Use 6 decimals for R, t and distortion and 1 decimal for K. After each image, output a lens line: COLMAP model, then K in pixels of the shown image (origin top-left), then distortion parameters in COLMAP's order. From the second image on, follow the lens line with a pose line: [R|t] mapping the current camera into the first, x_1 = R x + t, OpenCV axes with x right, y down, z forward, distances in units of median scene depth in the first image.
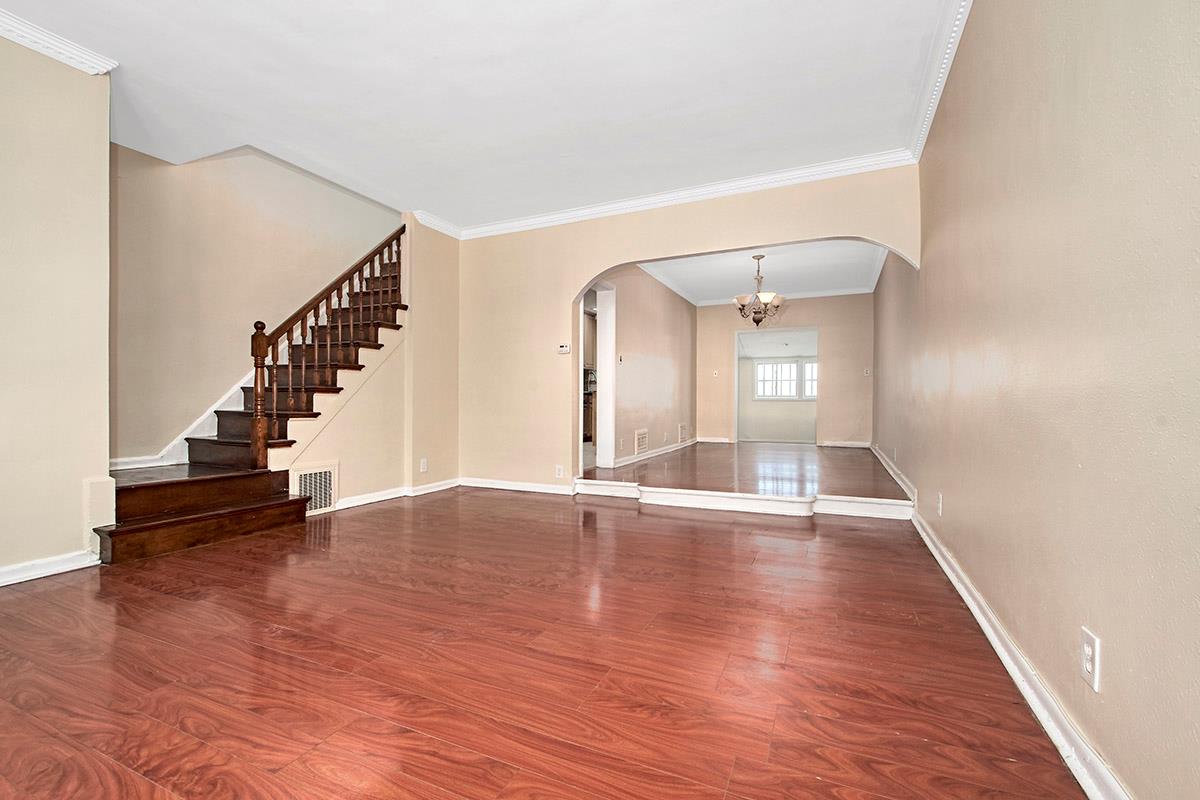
lens RADIAL K [[525.5, 0, 589.0], [0, 525.5, 401.7], [0, 0, 1]] dist [0.004237, -0.001808]
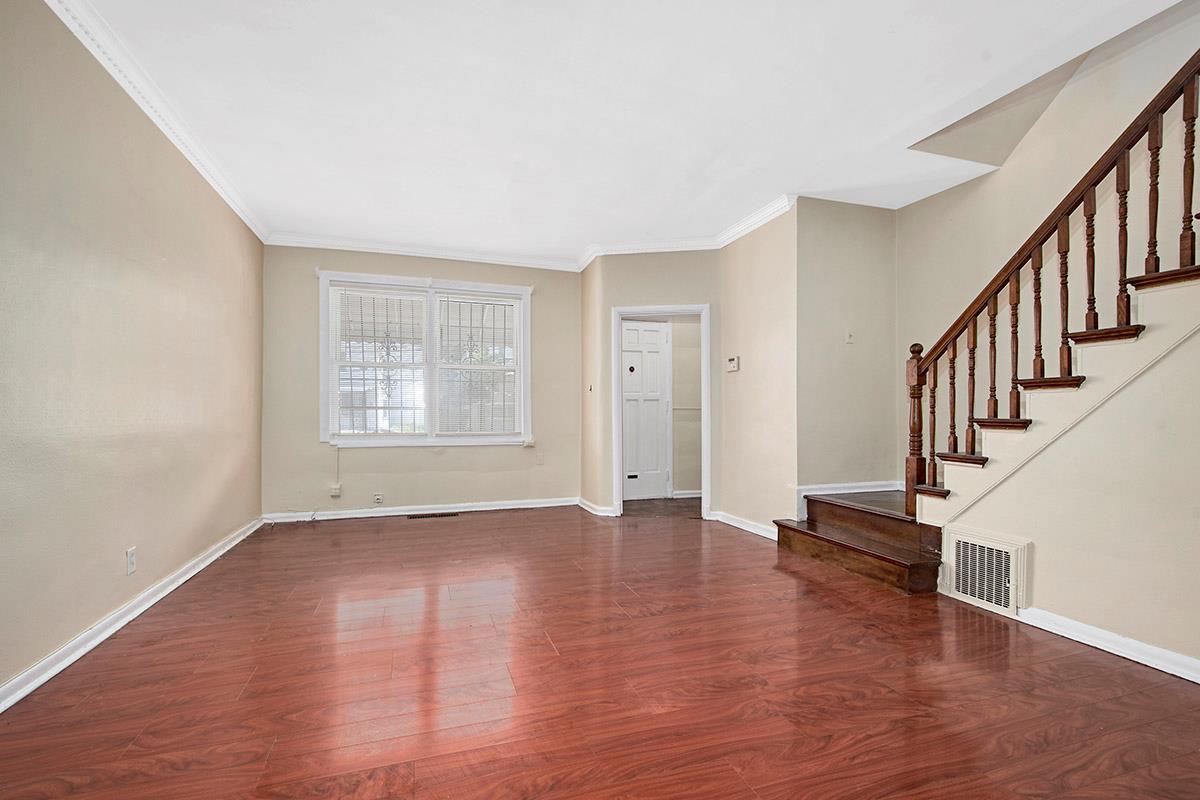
lens RADIAL K [[525.5, 0, 592.3], [0, 525.5, 412.1], [0, 0, 1]] dist [0.004237, -0.001808]
pose [[-0.723873, -0.002304, -0.689929, 0.342008], [-0.000624, 0.999996, -0.002685, -0.038698], [0.689933, -0.001513, -0.723872, 1.238522]]
